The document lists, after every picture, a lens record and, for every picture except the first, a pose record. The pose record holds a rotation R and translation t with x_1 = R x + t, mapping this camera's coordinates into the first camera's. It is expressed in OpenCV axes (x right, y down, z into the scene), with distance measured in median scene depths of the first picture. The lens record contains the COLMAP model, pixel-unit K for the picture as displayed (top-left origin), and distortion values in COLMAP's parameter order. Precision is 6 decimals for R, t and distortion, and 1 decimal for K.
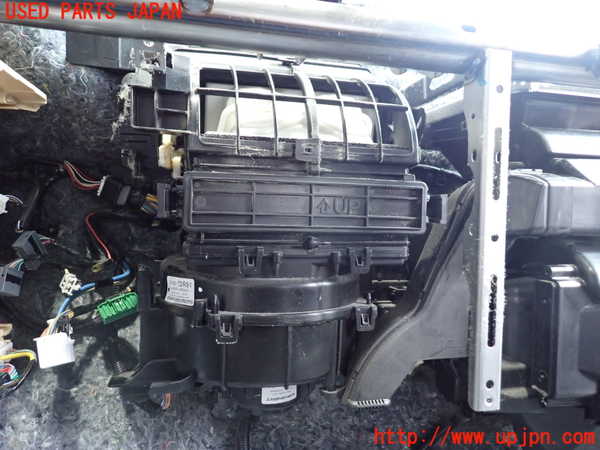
lens RADIAL K [[437.8, 0, 300.0], [0, 437.8, 225.0], [0, 0, 1]] dist [0.007331, 0.000469]
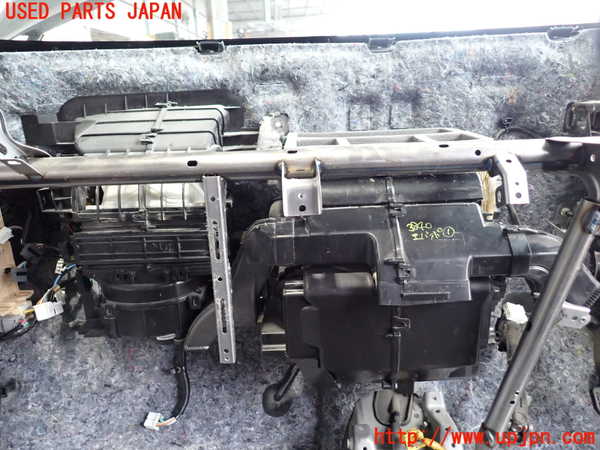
lens RADIAL K [[437.8, 0, 300.0], [0, 437.8, 225.0], [0, 0, 1]] dist [0.007331, 0.000469]
pose [[0.971737, 0.009478, -0.235874, 0.945432], [0.055857, 0.961588, 0.268755, -0.514346], [0.229361, -0.274334, 0.933881, -0.425753]]
